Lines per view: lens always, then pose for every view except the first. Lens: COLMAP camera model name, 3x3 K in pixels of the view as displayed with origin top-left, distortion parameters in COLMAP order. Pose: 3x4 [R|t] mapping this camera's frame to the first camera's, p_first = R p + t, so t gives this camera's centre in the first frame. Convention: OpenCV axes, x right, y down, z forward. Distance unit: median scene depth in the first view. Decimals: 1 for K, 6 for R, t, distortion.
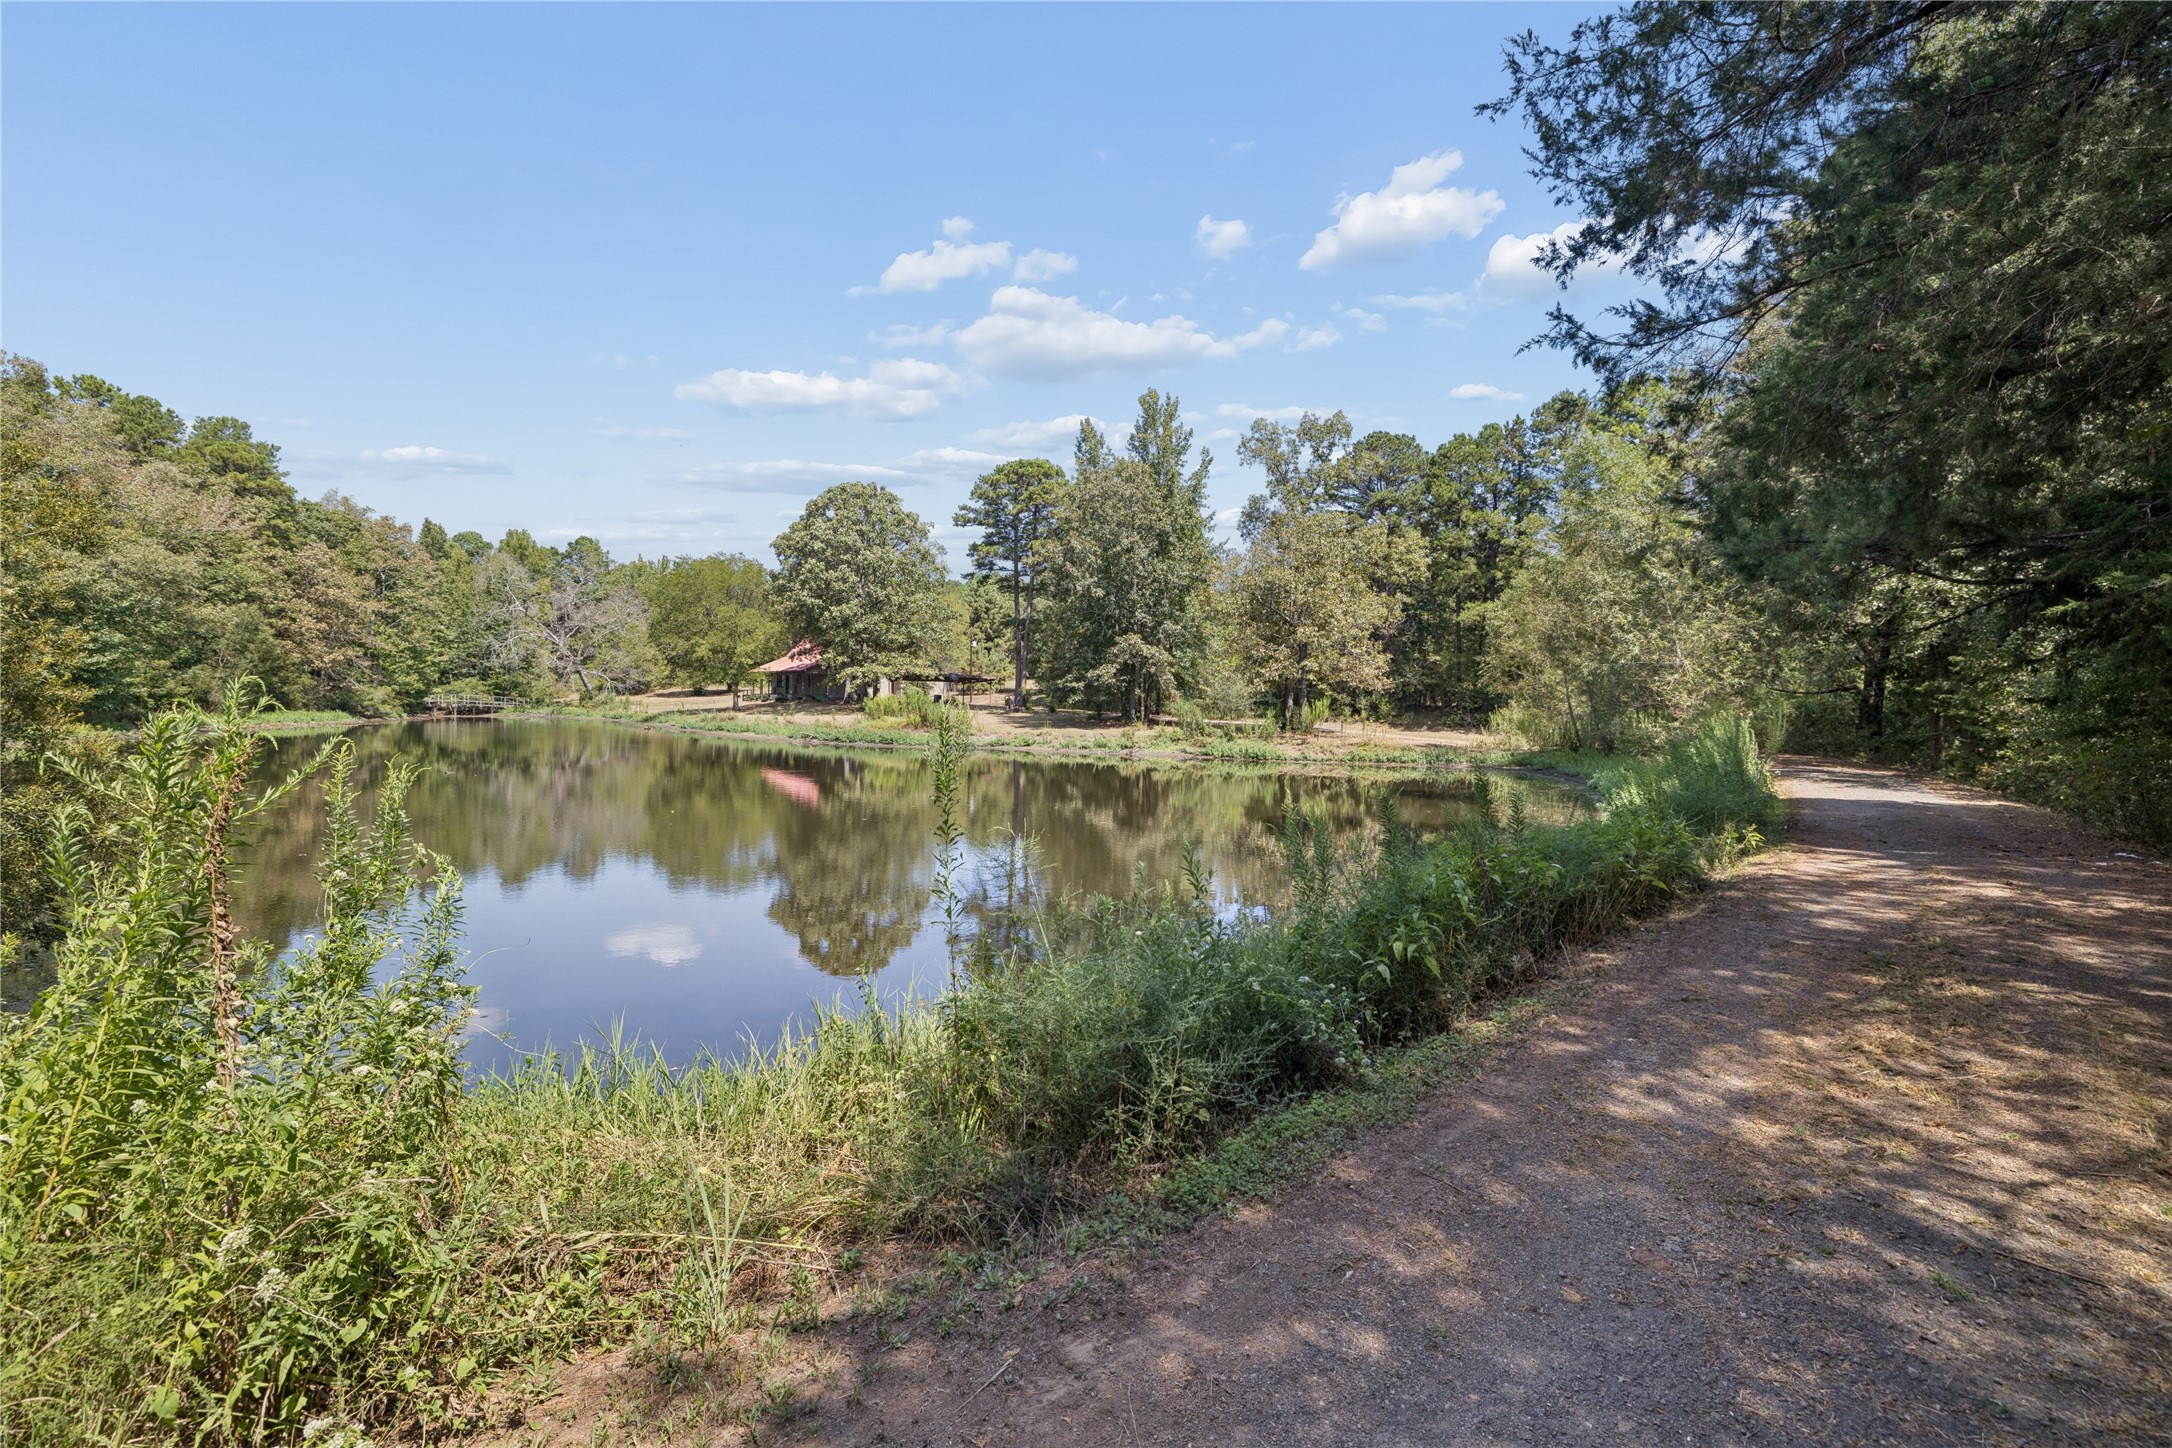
lens RADIAL K [[908.7, 0, 1089.9], [0, 908.7, 718.9], [0, 0, 1]] dist [-0.000324, -0.000172]
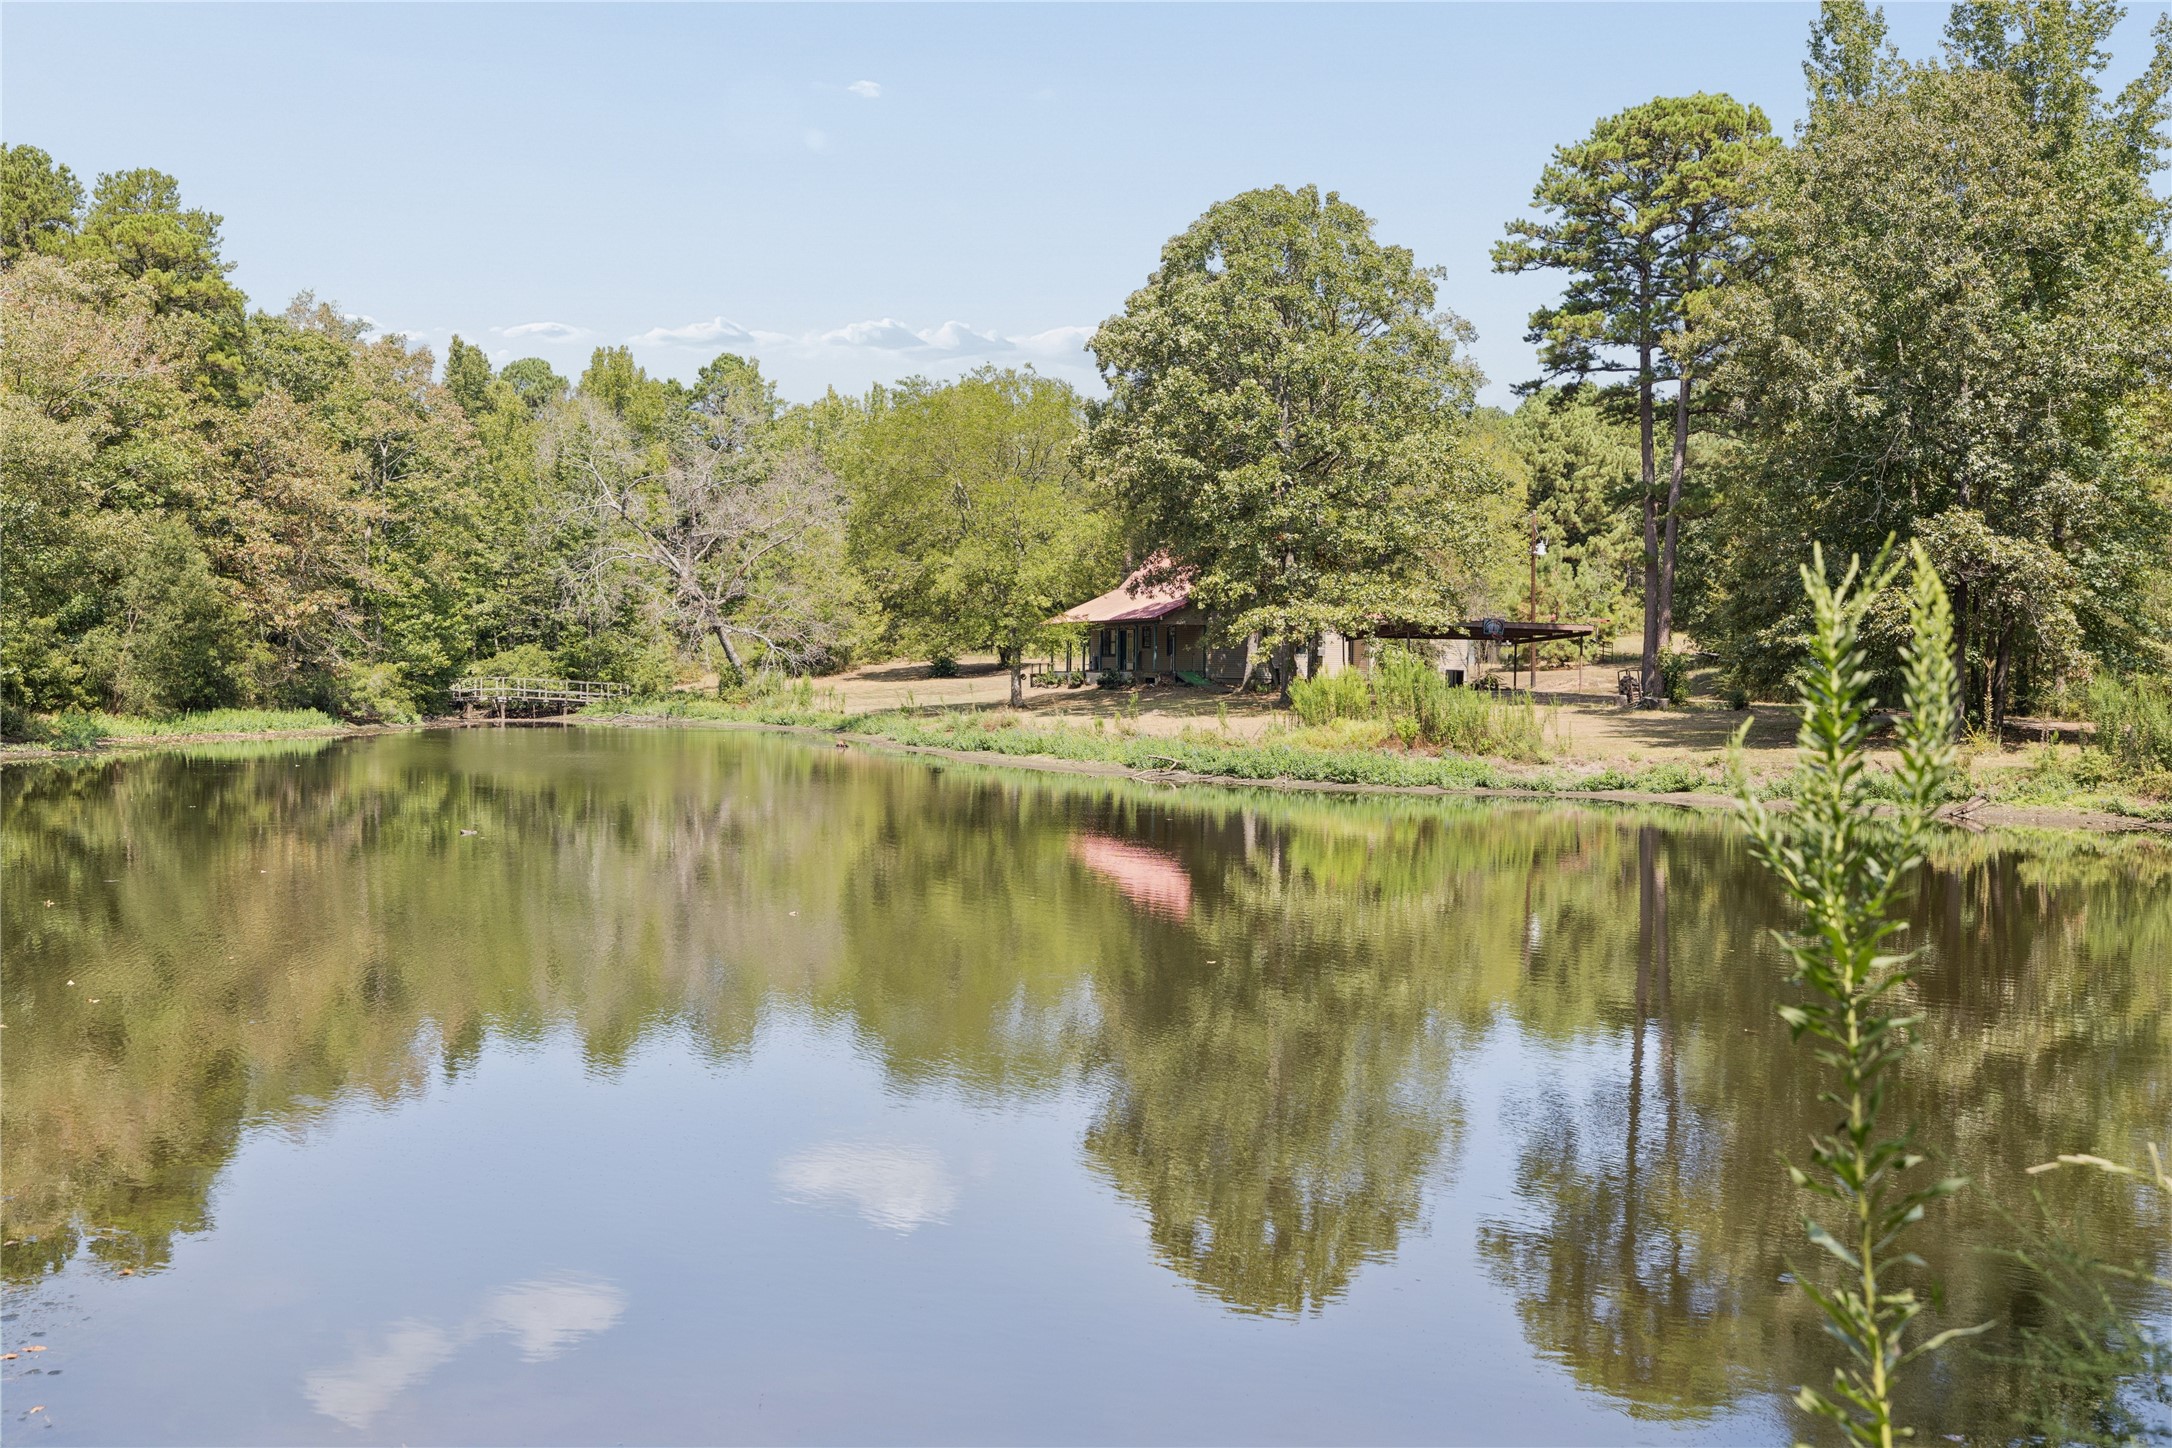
lens RADIAL K [[2049.3, 0, 1083.3], [0, 2049.3, 712.6], [0, 0, 1]] dist [0.000999, 0.007791]
pose [[0.942937, -0.001959, -0.332964, -0.013270], [-0.000520, 0.999973, -0.007357, 0.001036], [0.332969, 0.007111, 0.942911, 0.035163]]
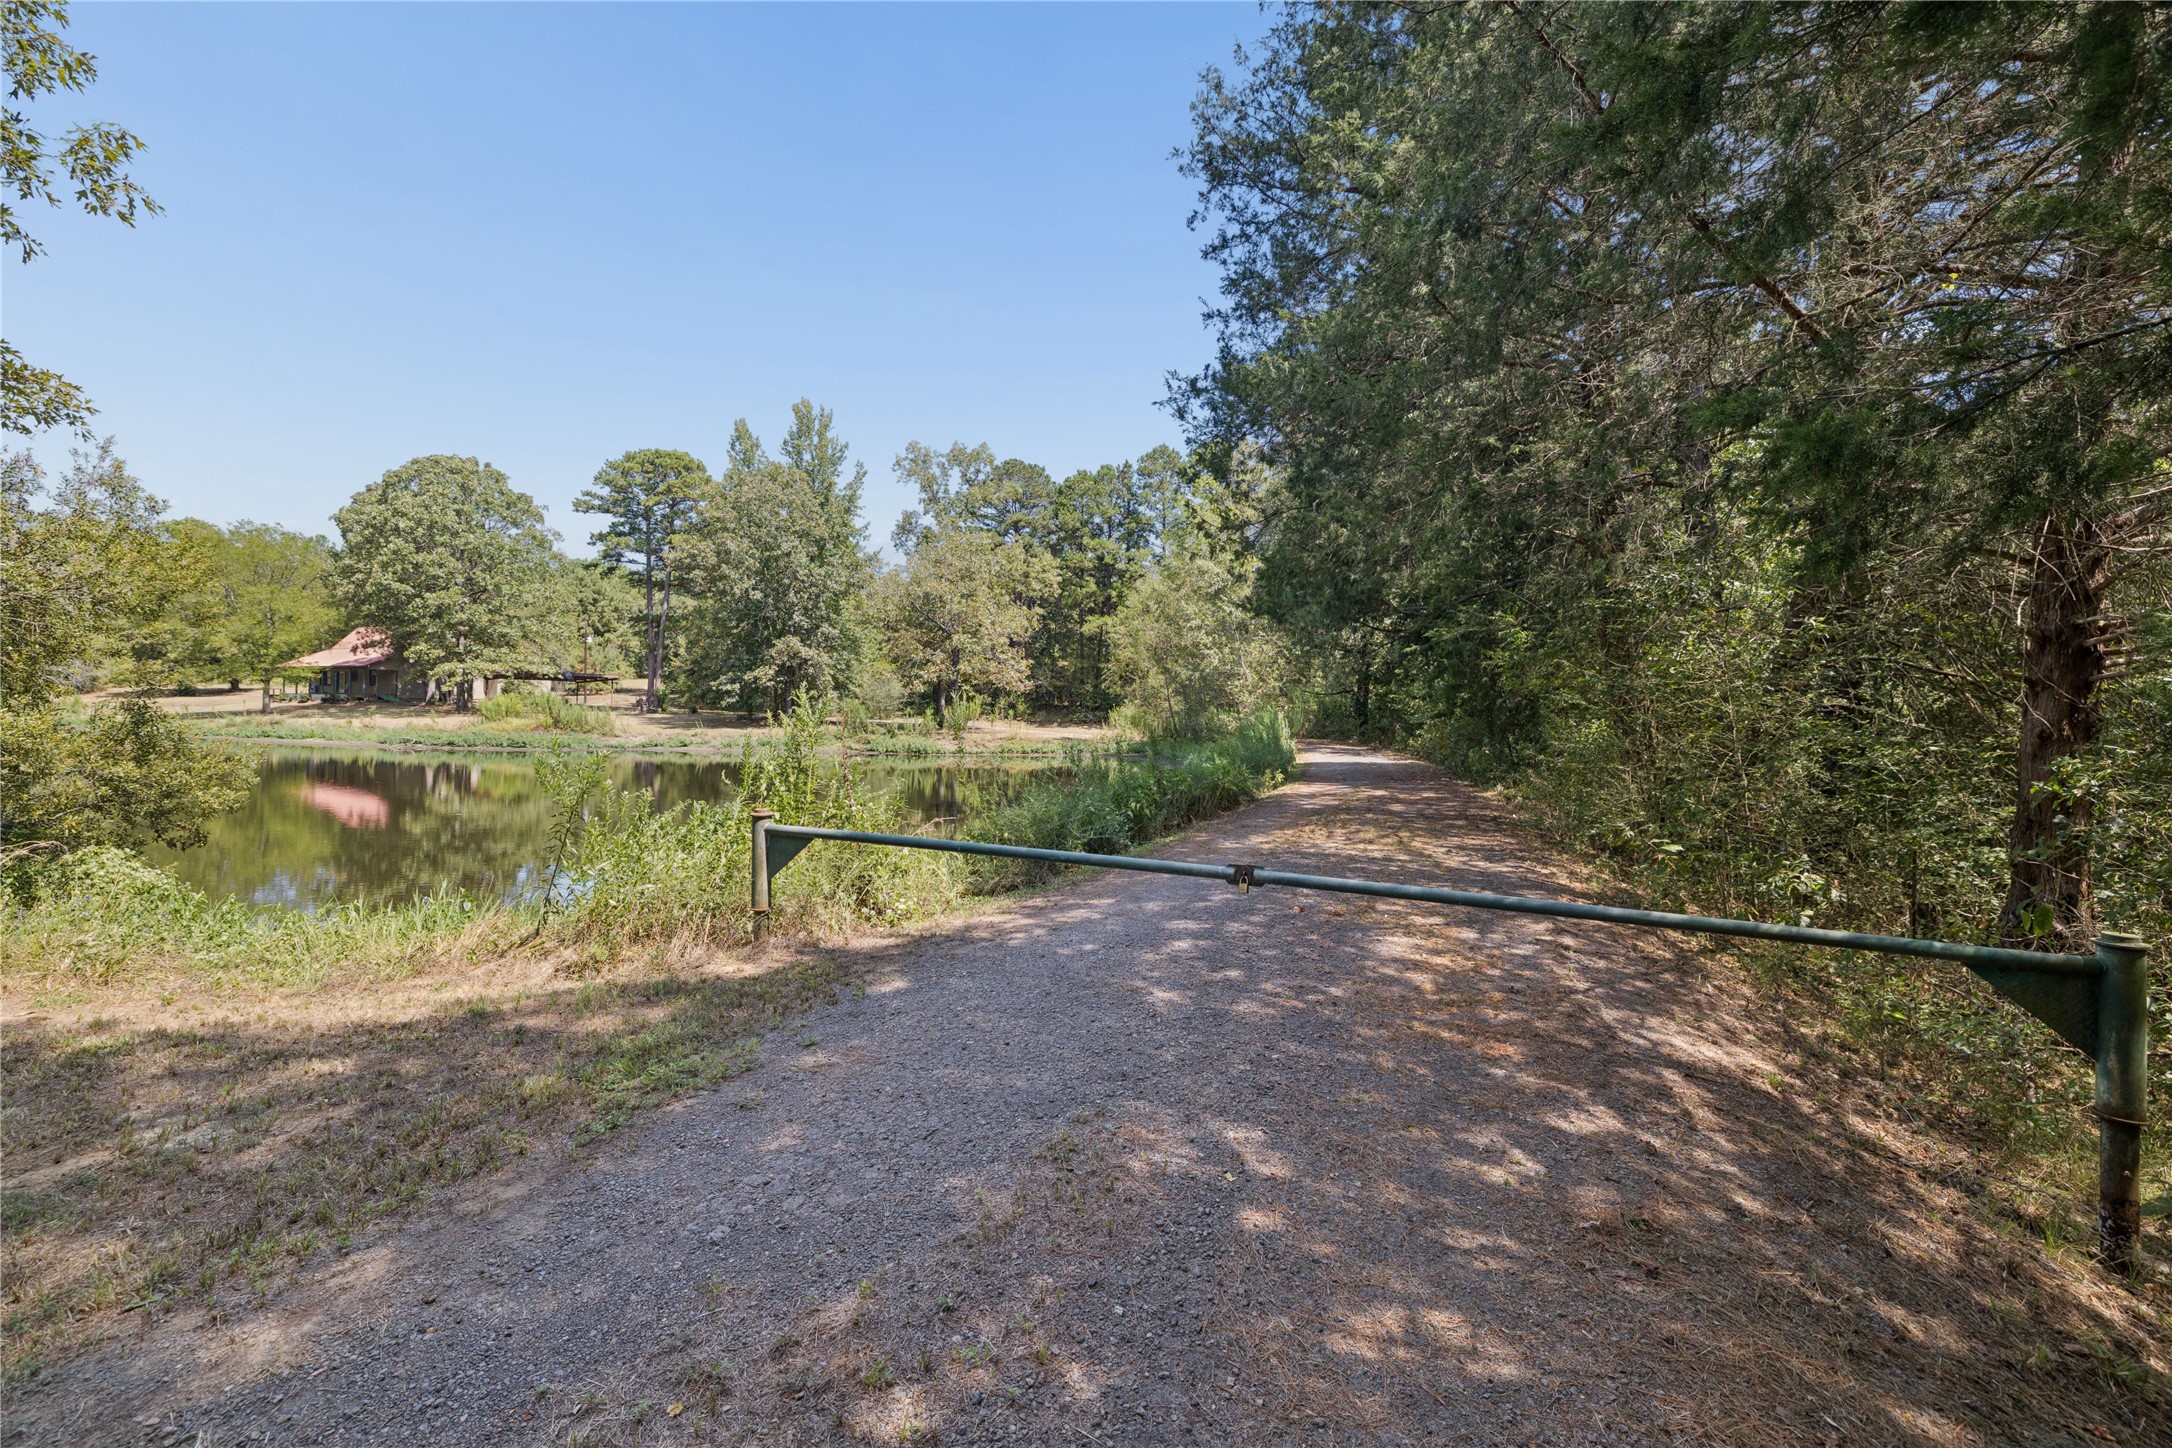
lens RADIAL K [[947.8, 0, 1086.0], [0, 947.8, 724.0], [0, 0, 1]] dist [0.001412, 0.000092]
pose [[0.917925, -0.010383, 0.396619, -0.062844], [0.009412, 0.999946, 0.004394, 0.004032], [-0.396643, -0.000301, 0.917973, -0.099693]]
